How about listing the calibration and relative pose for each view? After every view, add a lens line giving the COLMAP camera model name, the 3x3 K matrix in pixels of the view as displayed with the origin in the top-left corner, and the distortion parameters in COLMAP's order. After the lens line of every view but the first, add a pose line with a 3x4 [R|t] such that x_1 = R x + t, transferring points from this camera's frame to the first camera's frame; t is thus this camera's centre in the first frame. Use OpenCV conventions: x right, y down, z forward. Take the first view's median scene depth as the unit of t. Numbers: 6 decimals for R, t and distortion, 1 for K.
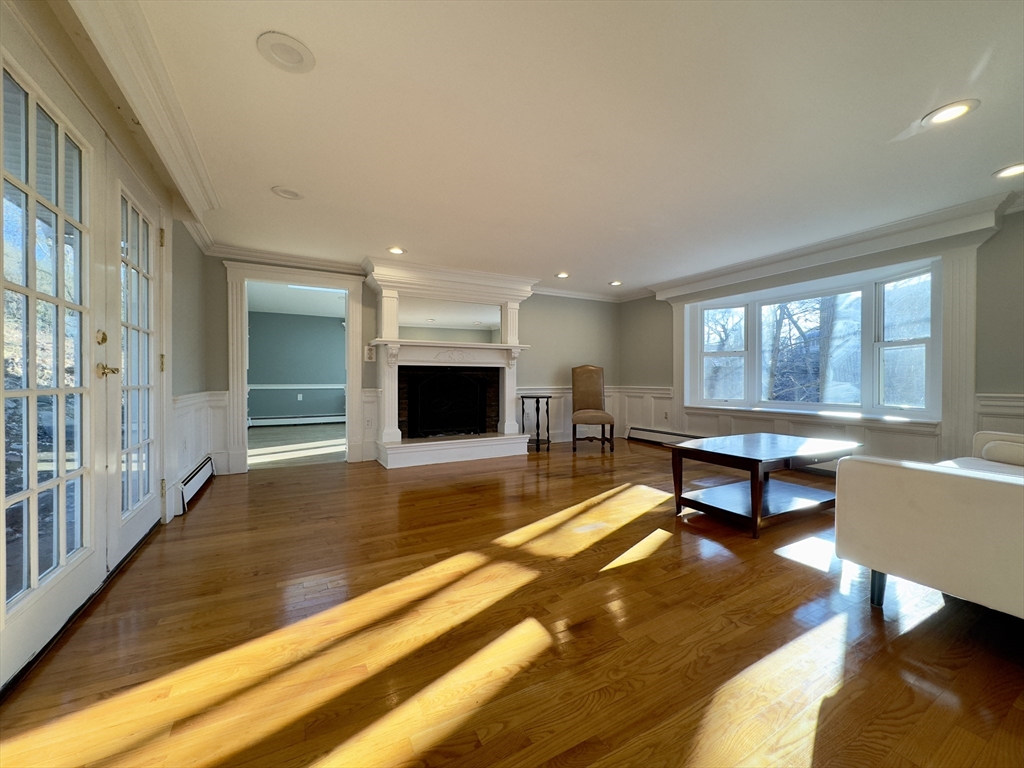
lens RADIAL K [[404.9, 0, 510.4], [0, 404.9, 382.2], [0, 0, 1]] dist [-0.003571, 0.000540]
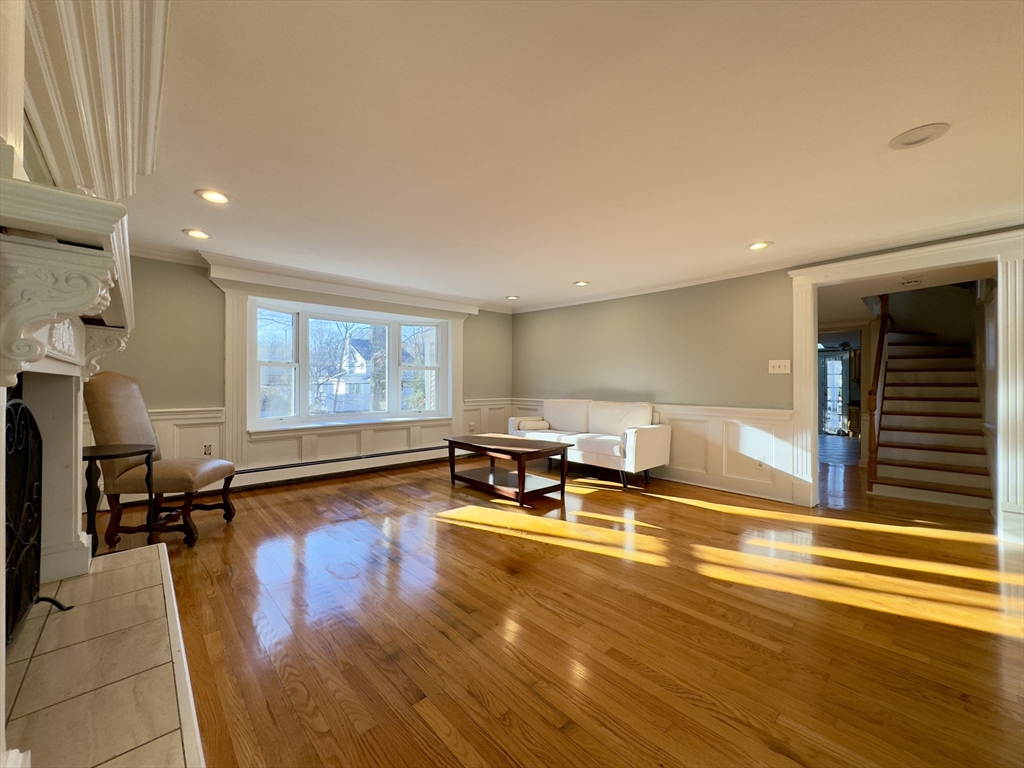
lens RADIAL K [[404.9, 0, 510.4], [0, 404.9, 382.2], [0, 0, 1]] dist [-0.003571, 0.000540]
pose [[-0.235678, 0.000813, 0.971831, -0.787698], [0.003069, 0.999995, -0.000092, -0.057993], [-0.971826, 0.002961, -0.235679, 1.353295]]
